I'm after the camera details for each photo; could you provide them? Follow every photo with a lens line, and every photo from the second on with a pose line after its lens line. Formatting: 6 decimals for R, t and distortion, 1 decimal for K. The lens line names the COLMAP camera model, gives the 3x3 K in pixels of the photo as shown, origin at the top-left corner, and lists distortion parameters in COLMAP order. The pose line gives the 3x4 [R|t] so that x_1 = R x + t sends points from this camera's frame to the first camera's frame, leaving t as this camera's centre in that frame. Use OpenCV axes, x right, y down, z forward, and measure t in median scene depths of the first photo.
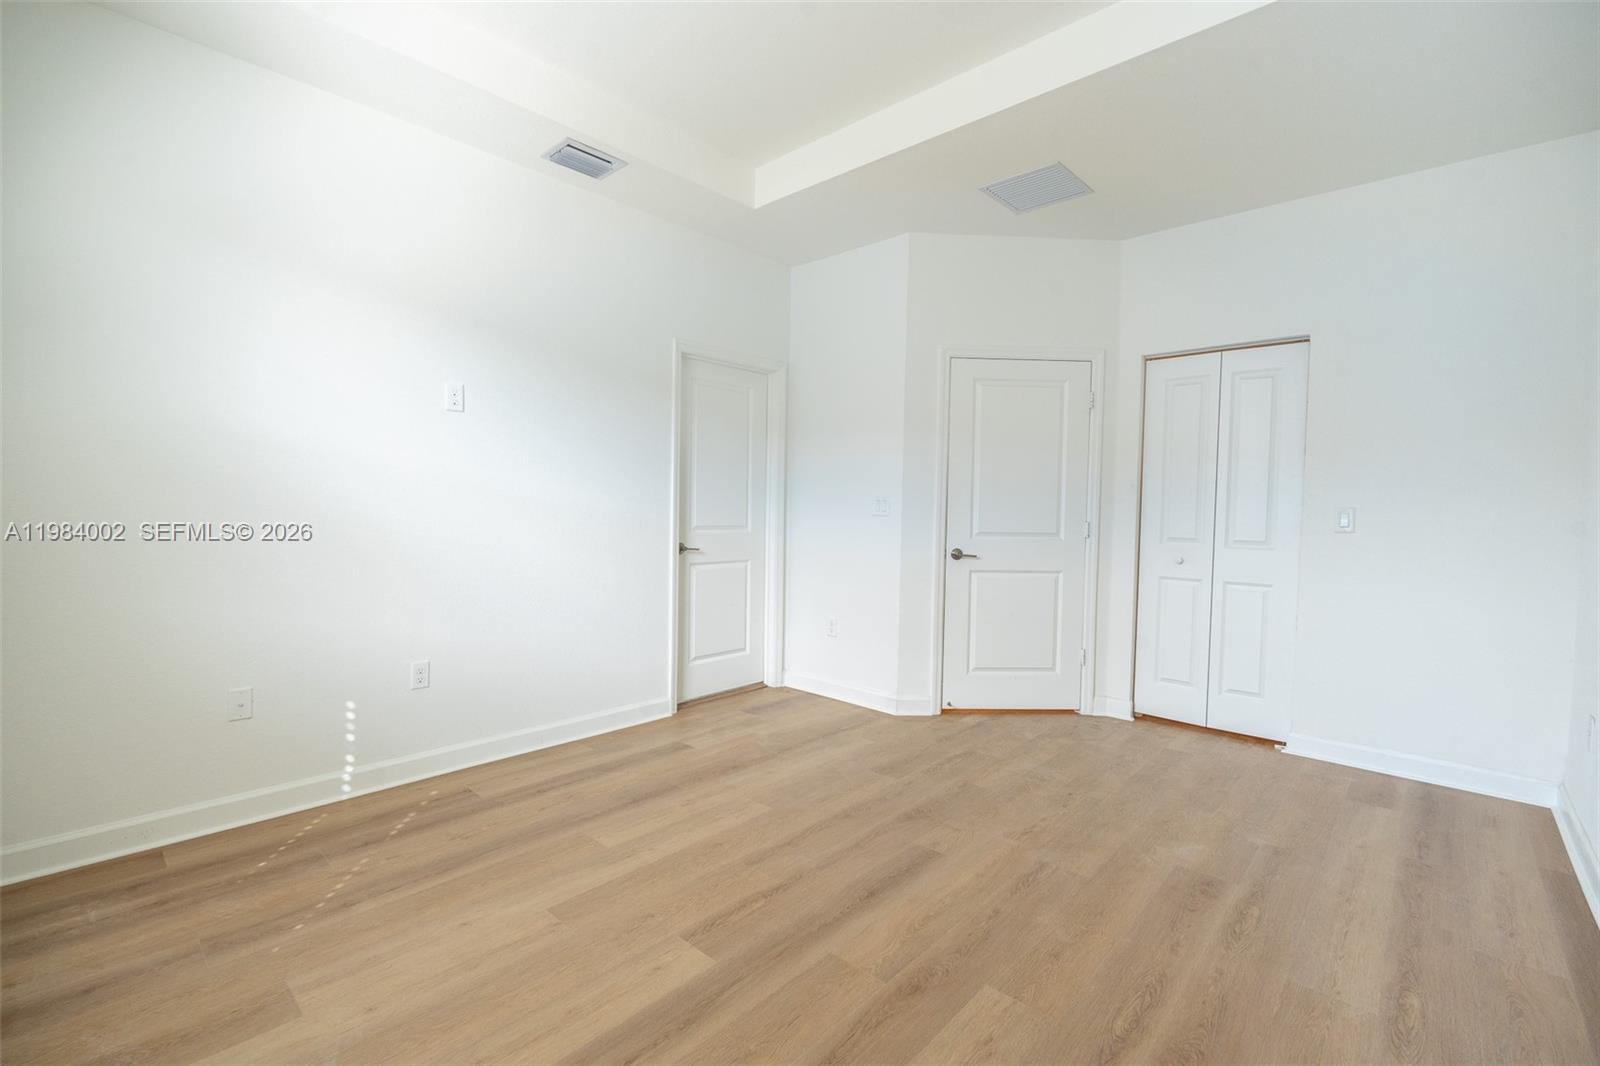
lens RADIAL K [[698.4, 0, 797.7], [0, 698.4, 528.0], [0, 0, 1]] dist [0.001876, 0.000356]
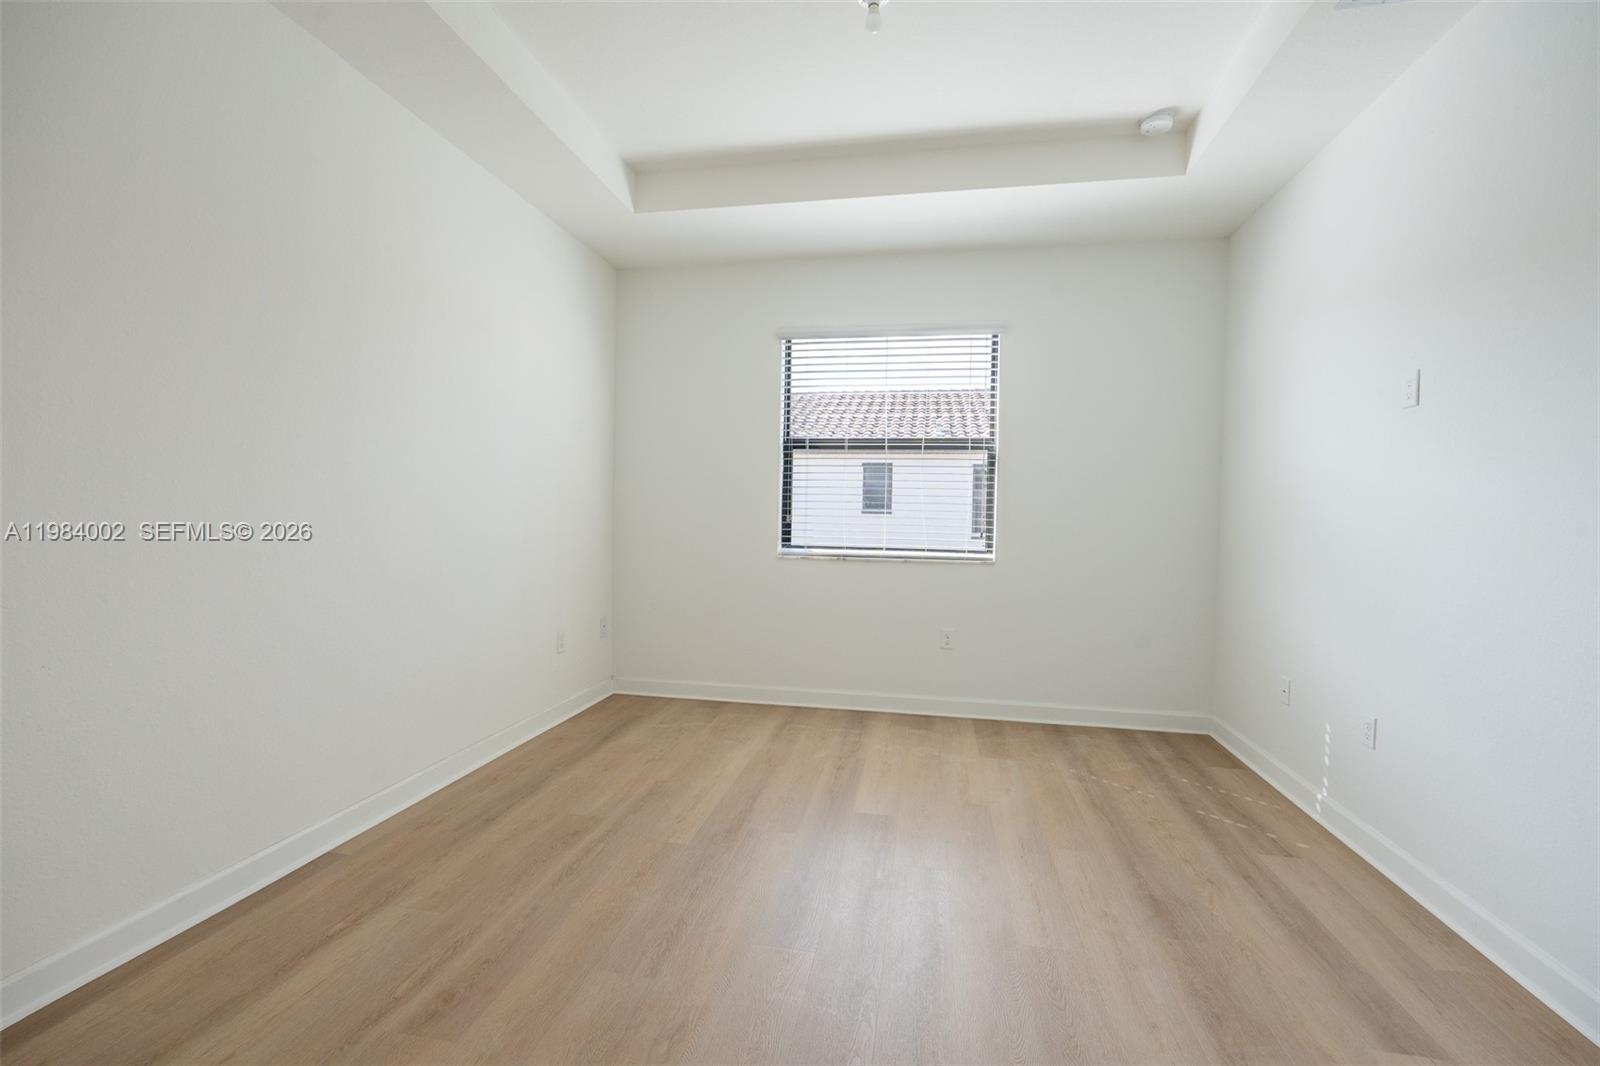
lens RADIAL K [[698.4, 0, 797.7], [0, 698.4, 528.0], [0, 0, 1]] dist [0.001876, 0.000356]
pose [[-0.847441, -0.020944, -0.530476, 0.655647], [-0.049681, 0.997965, 0.039965, -0.044178], [0.528560, 0.060222, -0.846757, 1.768441]]
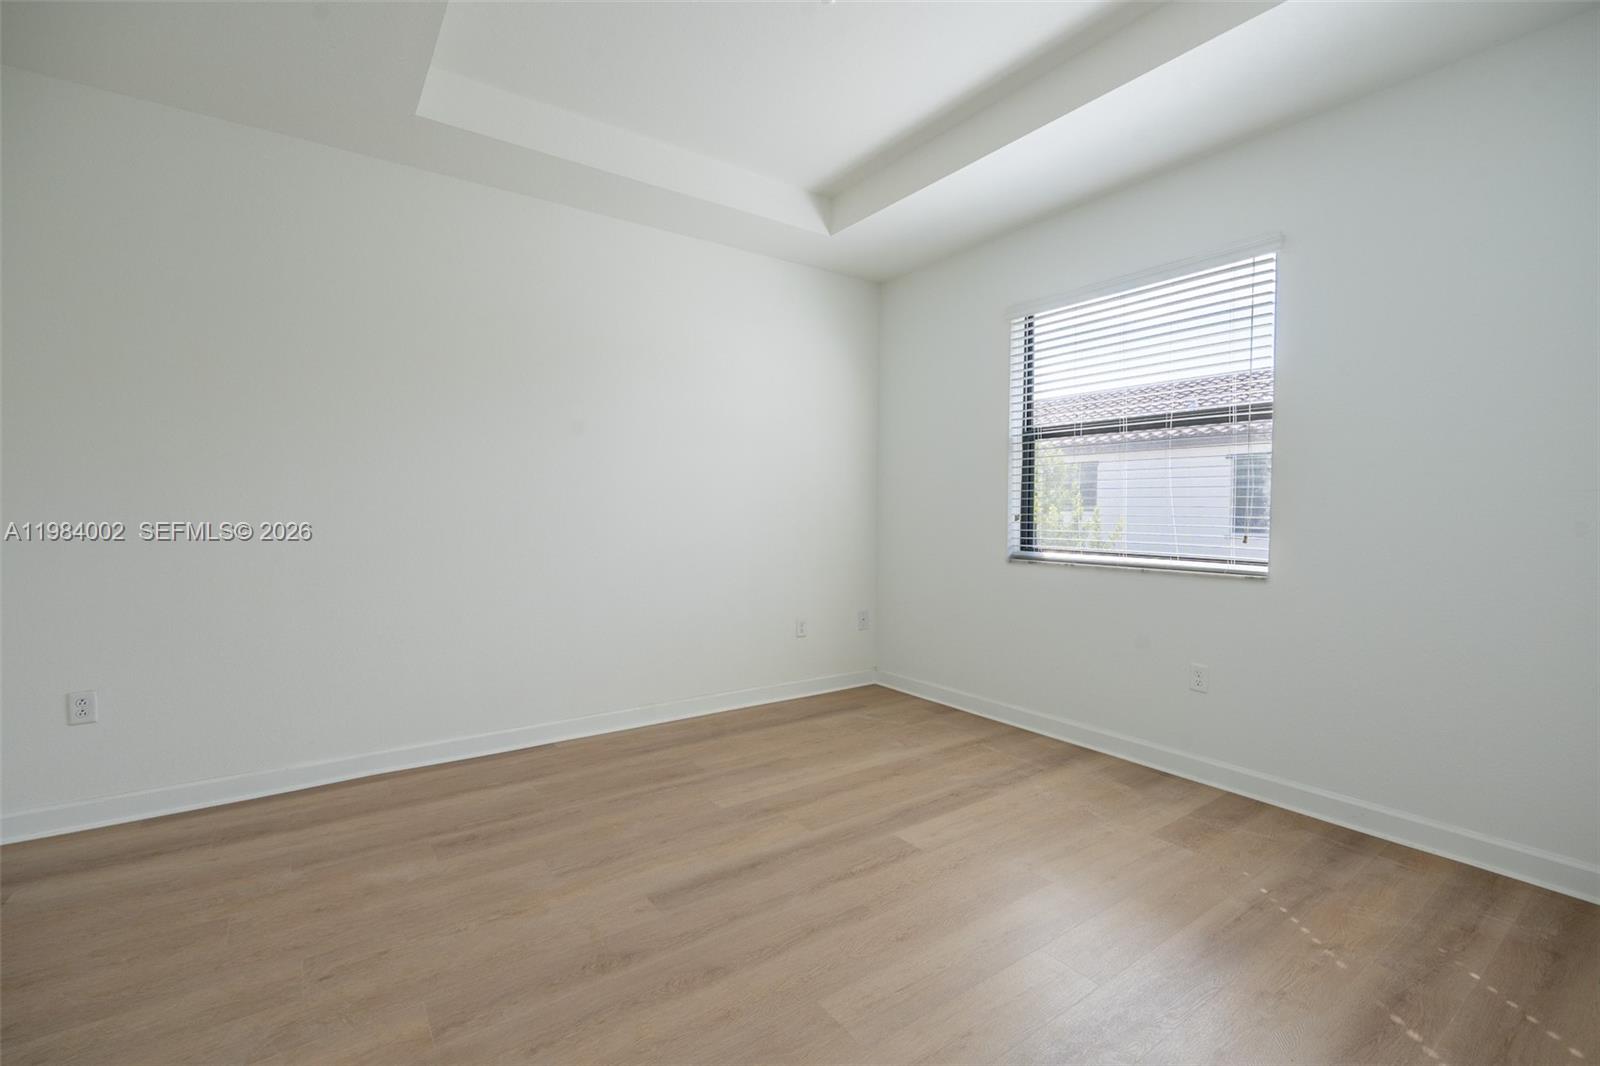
lens RADIAL K [[701.9, 0, 800.0], [0, 701.9, 533.0], [0, 0, 1]] dist [0.000616, 0.000363]
pose [[-0.978594, -0.027942, 0.203897, -0.164790], [-0.013864, 0.997440, 0.070152, -0.068169], [-0.205335, 0.065823, -0.976476, 1.924186]]
